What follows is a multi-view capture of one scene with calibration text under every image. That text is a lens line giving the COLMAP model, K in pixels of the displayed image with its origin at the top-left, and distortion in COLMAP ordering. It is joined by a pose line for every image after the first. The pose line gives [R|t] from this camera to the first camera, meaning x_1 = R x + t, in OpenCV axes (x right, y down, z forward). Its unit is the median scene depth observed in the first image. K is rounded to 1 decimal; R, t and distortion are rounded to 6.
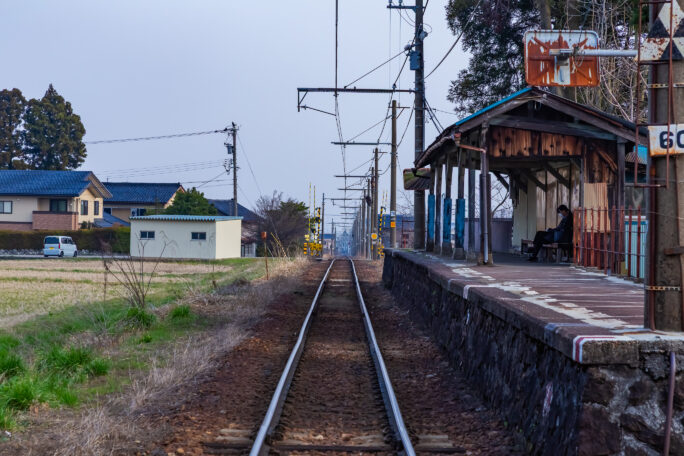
lens RADIAL K [[1986.0, 0, 342.0], [0, 1986.0, 228.0], [0, 0, 1]] dist [0.045427, -0.005084]
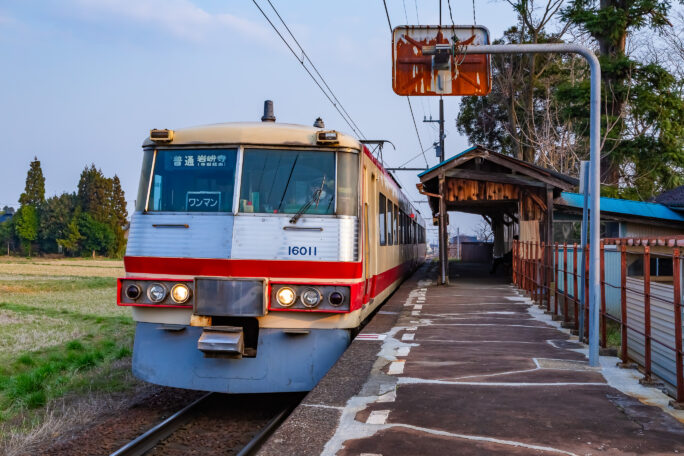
lens RADIAL K [[857.9, 0, 341.4], [0, 857.9, 240.3], [0, 0, 1]] dist [0.007156, 0.019061]
pose [[0.992710, -0.009946, -0.120113, 0.073556], [0.009720, 0.999950, -0.002464, -0.009797], [0.120131, 0.001278, 0.992757, 0.437478]]
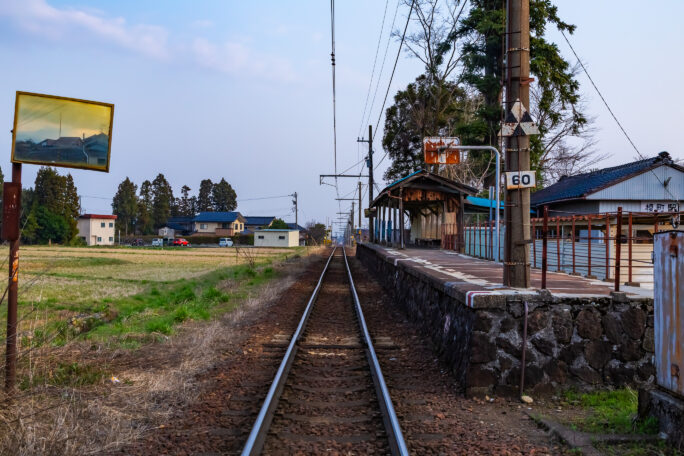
lens RADIAL K [[776.5, 0, 342.0], [0, 776.5, 228.0], [0, 0, 1]] dist [0.001051, 0.001587]
pose [[0.999977, -0.006171, 0.002969, 0.002029], [0.006194, 0.999948, -0.008104, 0.001261], [-0.002919, 0.008123, 0.999963, 0.122491]]
